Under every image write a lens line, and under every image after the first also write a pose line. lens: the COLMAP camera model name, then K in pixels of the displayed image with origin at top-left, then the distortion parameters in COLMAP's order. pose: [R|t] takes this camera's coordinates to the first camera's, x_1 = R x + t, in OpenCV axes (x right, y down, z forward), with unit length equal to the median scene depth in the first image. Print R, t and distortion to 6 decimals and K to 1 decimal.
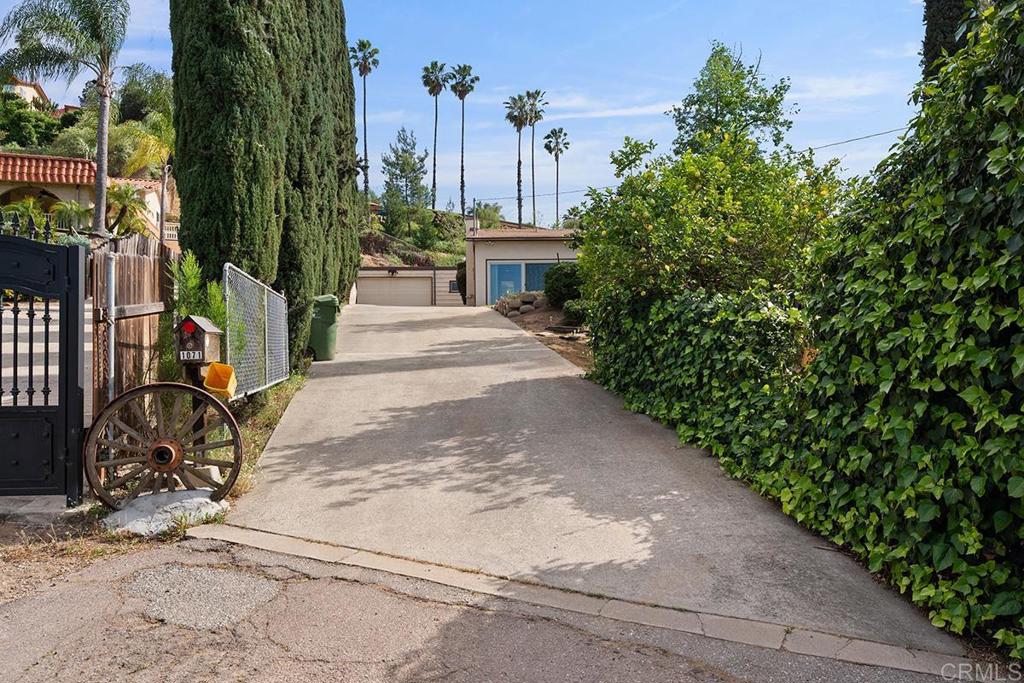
lens RADIAL K [[737.6, 0, 512.0], [0, 737.6, 341.5], [0, 0, 1]] dist [0.103920, -0.000356]
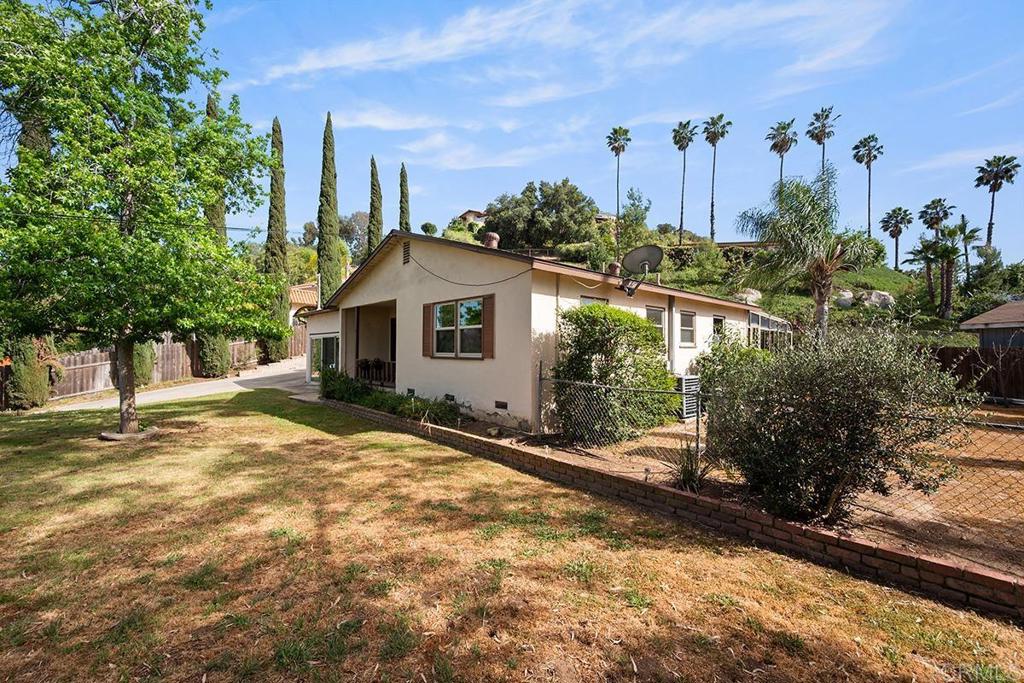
lens RADIAL K [[425.0, 0, 512.0], [0, 425.0, 341.5], [0, 0, 1]] dist [-0.000176, 0.000111]
pose [[0.670751, -0.004028, -0.741672, 0.211979], [0.027123, 0.999450, 0.019101, -0.039674], [0.741187, -0.032929, 0.670491, 0.311598]]
